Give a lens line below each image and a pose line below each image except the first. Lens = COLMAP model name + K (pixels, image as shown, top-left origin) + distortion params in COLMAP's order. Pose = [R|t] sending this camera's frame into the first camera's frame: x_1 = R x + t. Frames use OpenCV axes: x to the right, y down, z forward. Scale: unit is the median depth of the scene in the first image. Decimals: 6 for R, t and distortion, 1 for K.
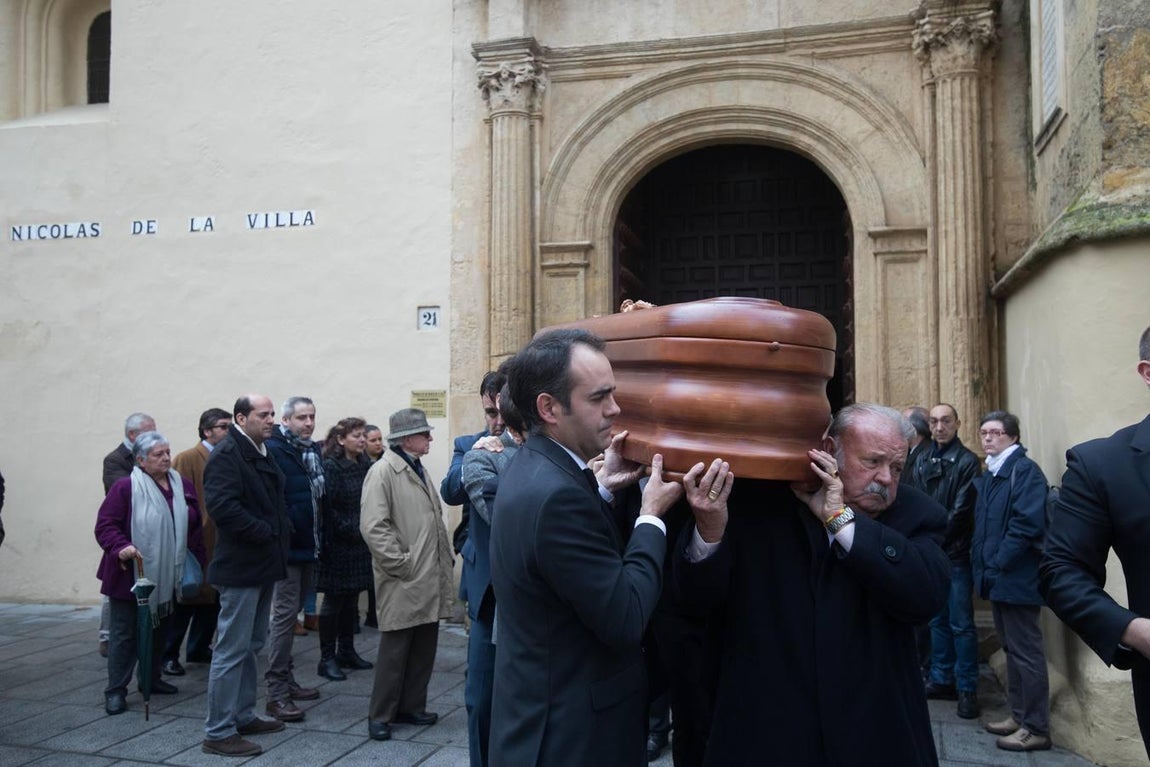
lens RADIAL K [[985.7, 0, 602.2], [0, 985.7, 354.4], [0, 0, 1]] dist [0.040759, -0.001537]
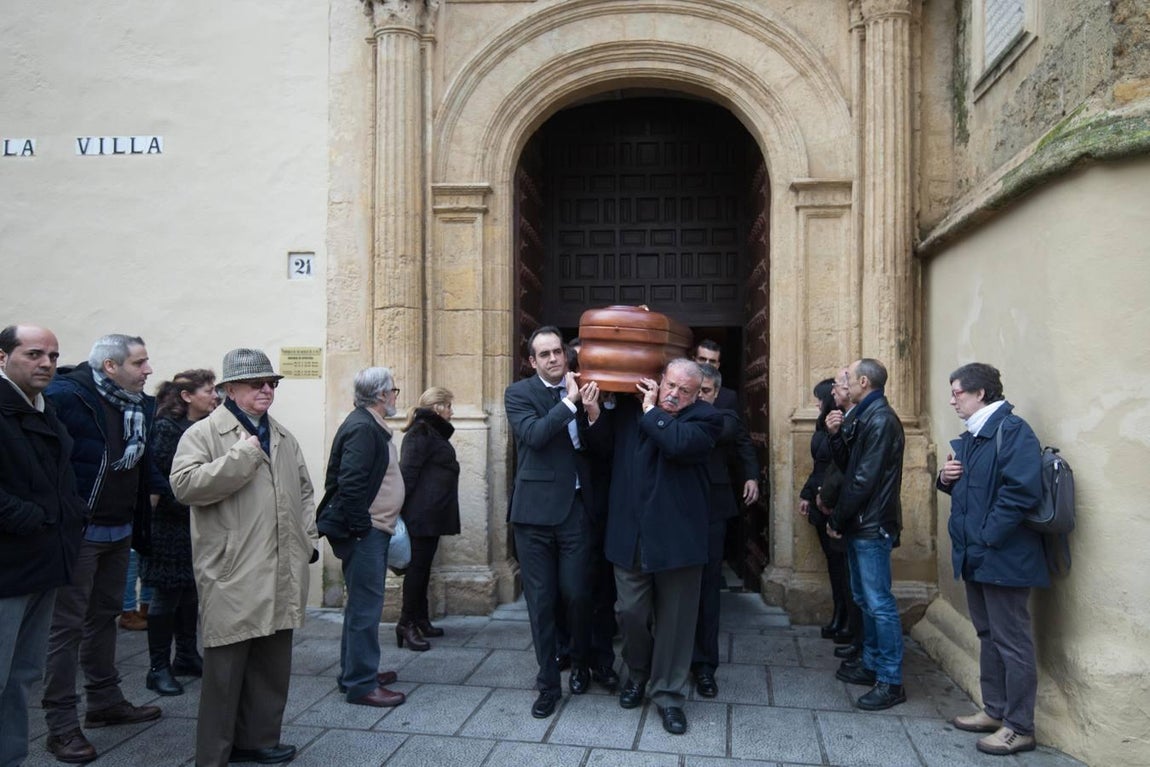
lens RADIAL K [[789.0, 0, 612.5], [0, 789.0, 395.4], [0, 0, 1]] dist [0.019432, -0.002771]
pose [[0.985441, 0.009119, 0.169774, -0.022532], [-0.018051, 0.998528, 0.051145, 0.039748], [-0.169058, -0.053465, 0.984155, 0.267463]]
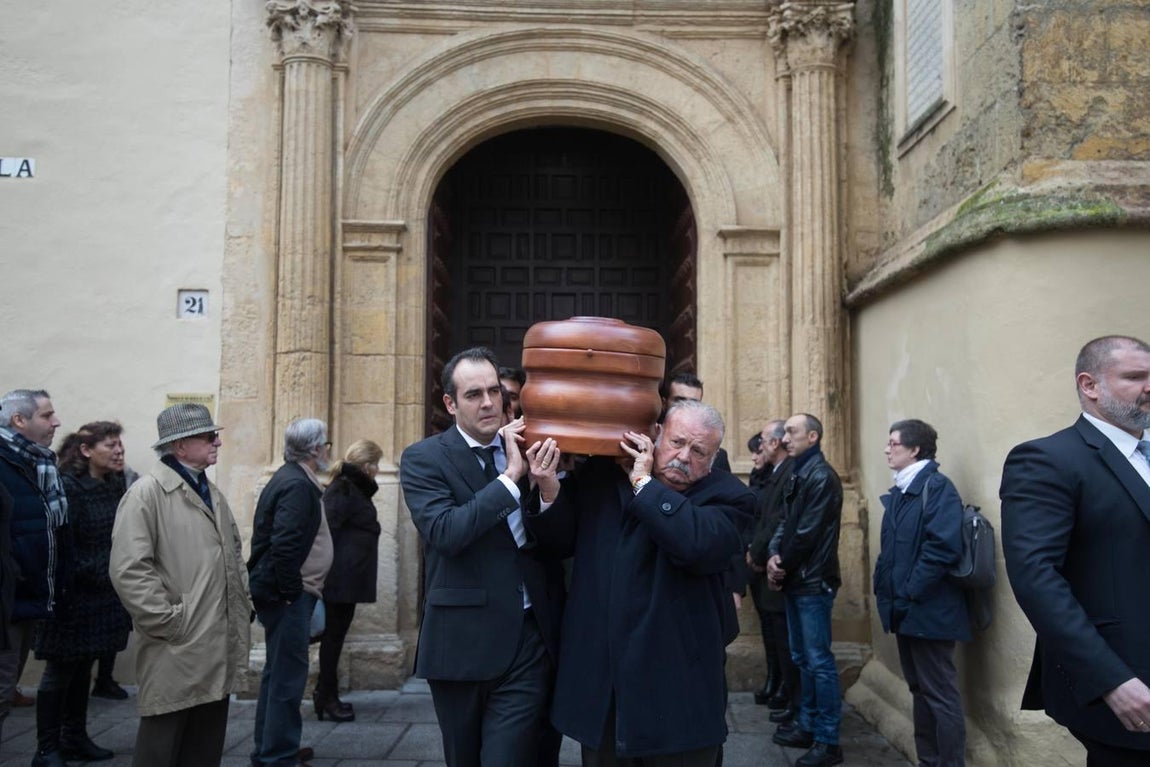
lens RADIAL K [[945.2, 0, 579.7], [0, 945.2, 378.1], [0, 0, 1]] dist [0.036364, 0.003922]
pose [[0.963869, 0.028832, 0.264812, -0.080085], [-0.026404, 0.999570, -0.012724, 0.026264], [-0.265065, 0.005272, 0.964216, 0.181482]]
